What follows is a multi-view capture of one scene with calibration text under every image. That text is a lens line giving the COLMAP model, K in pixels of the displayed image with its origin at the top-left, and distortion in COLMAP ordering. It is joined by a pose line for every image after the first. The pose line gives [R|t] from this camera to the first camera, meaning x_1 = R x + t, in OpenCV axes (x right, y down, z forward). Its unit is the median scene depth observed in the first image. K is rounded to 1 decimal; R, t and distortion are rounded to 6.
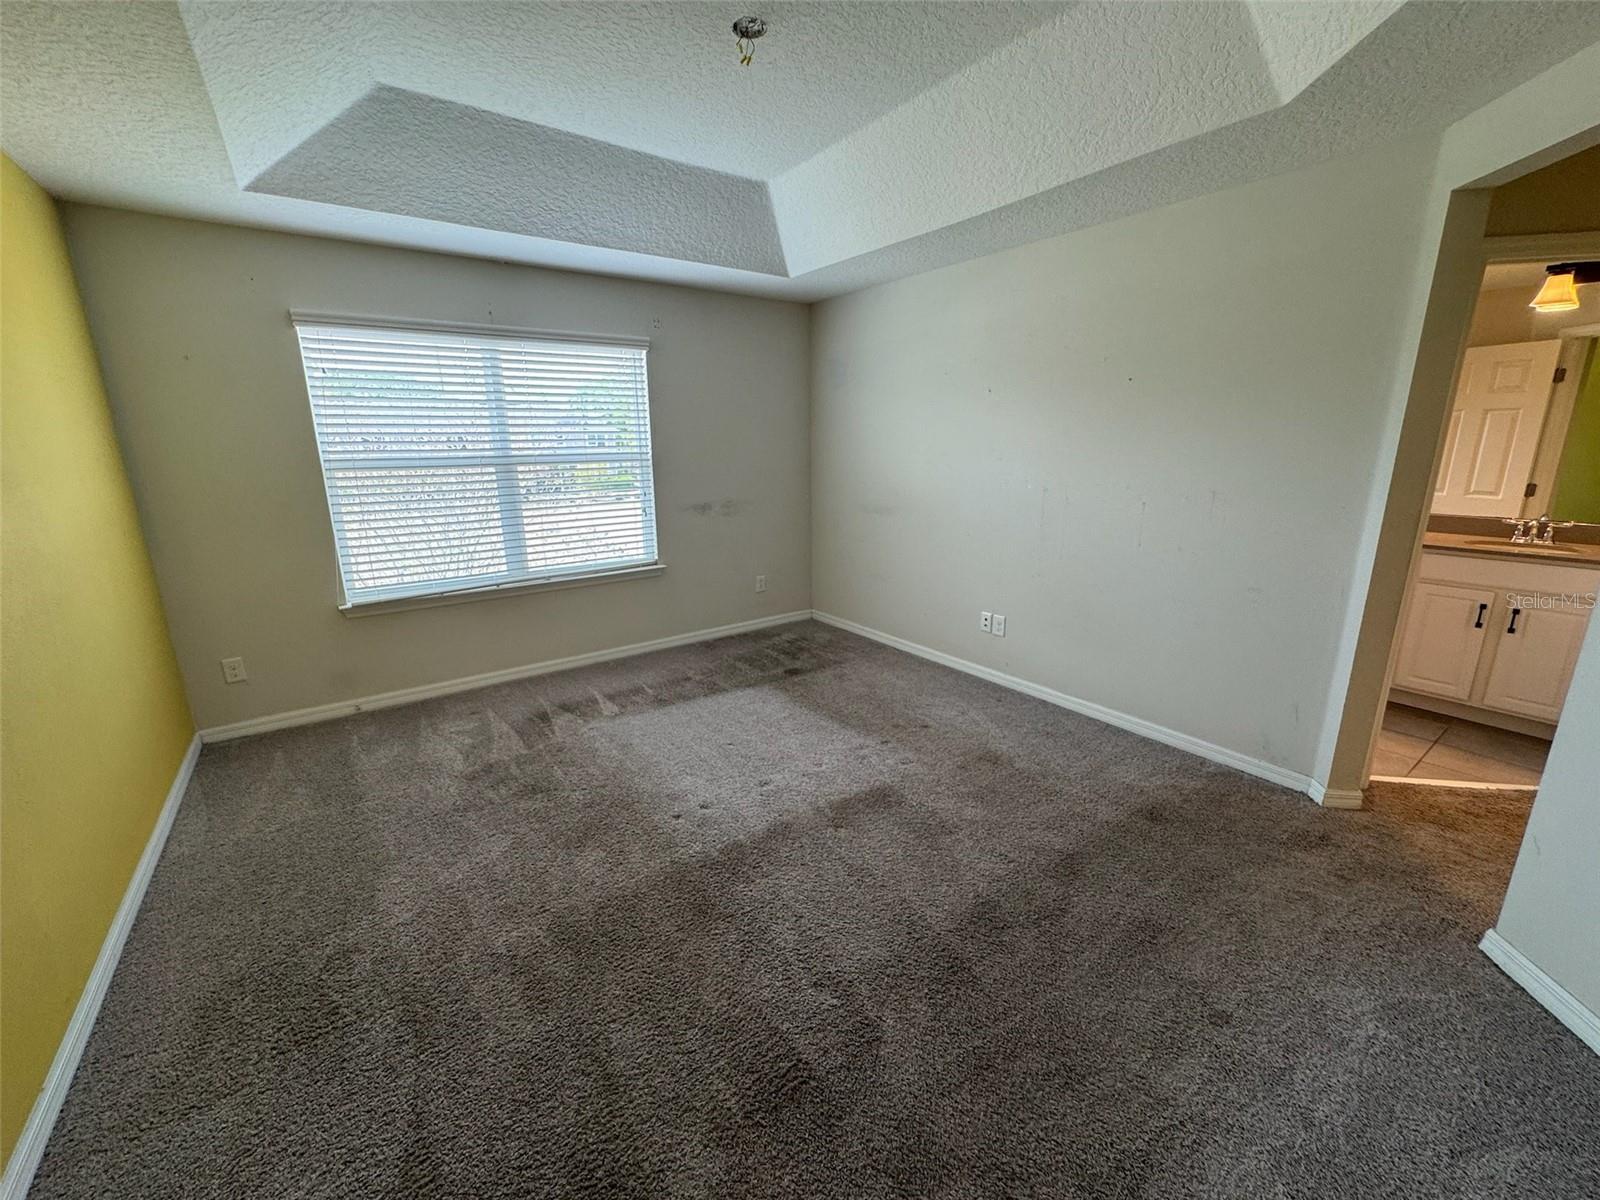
lens RADIAL K [[639.2, 0, 801.7], [0, 639.2, 595.5], [0, 0, 1]] dist [-0.002726, 0.000188]
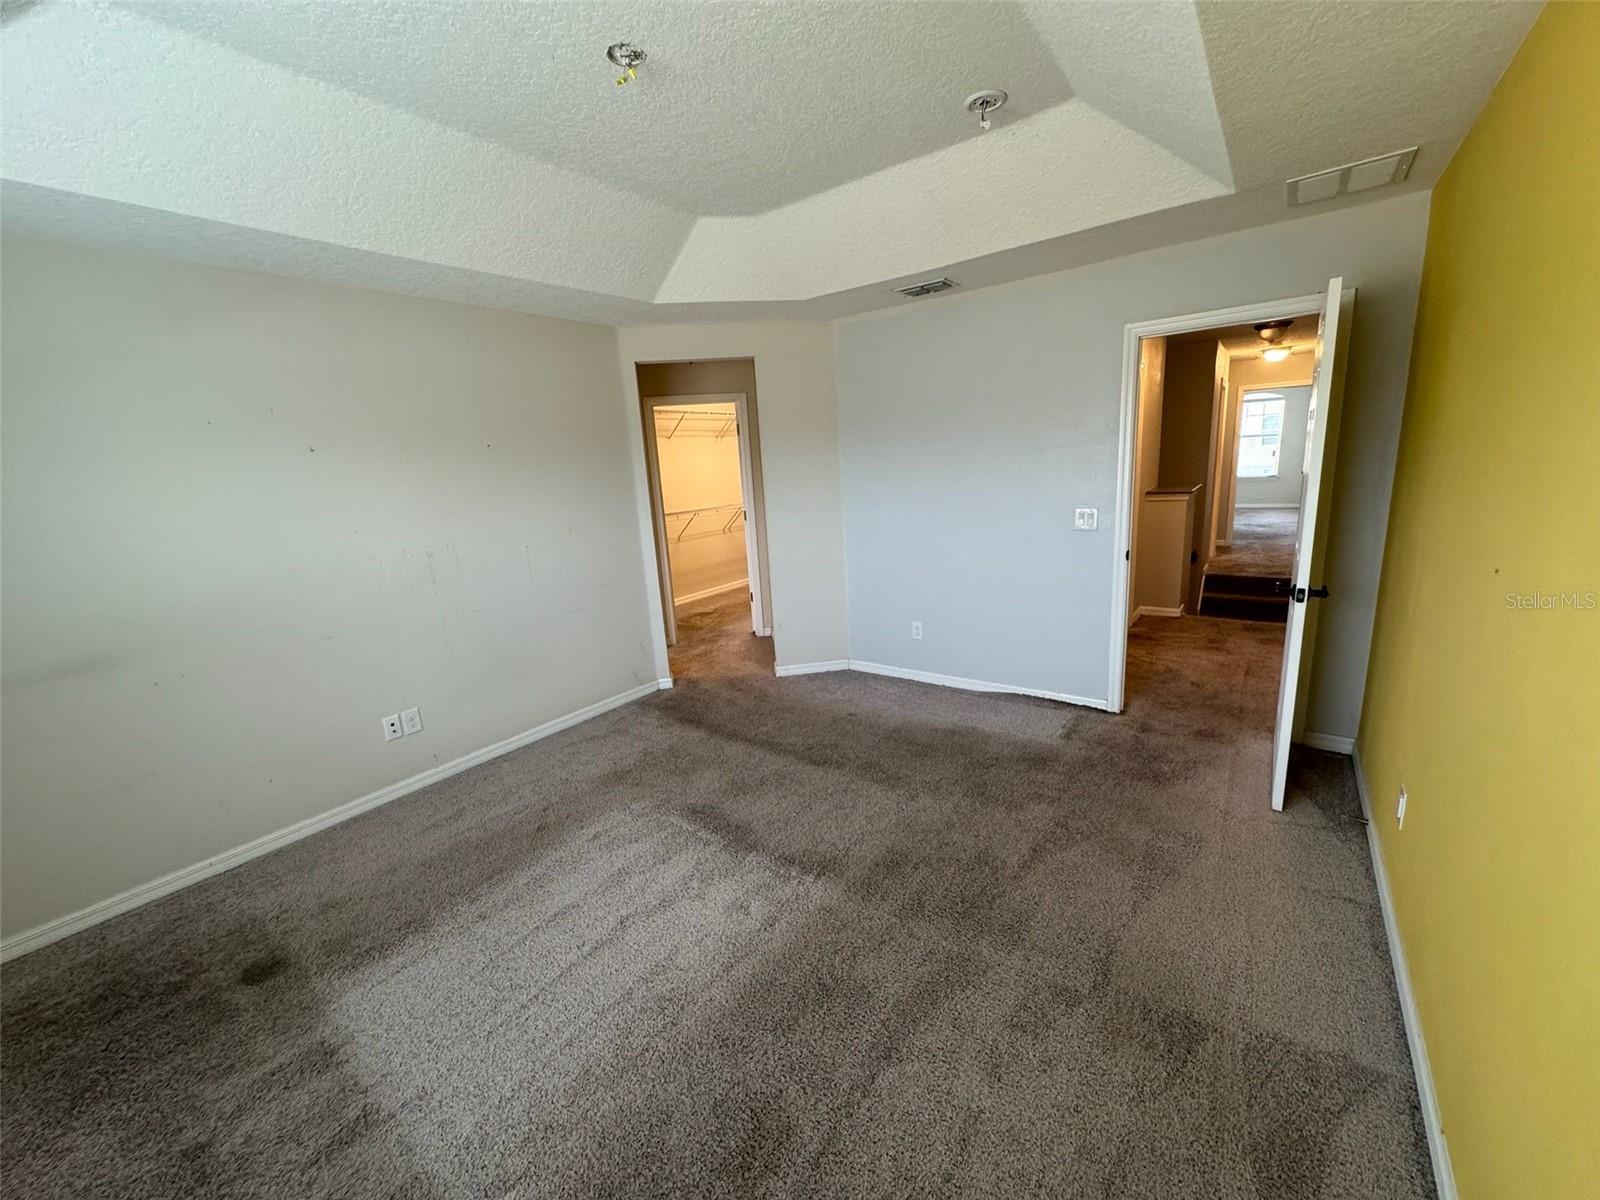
lens RADIAL K [[639.2, 0, 800.7], [0, 639.2, 599.8], [0, 0, 1]] dist [-0.002726, 0.000188]
pose [[-0.277523, -0.188618, 0.942021, -0.666536], [0.298139, 0.915219, 0.271084, -0.195329], [-0.913288, 0.356085, -0.197760, 0.712486]]
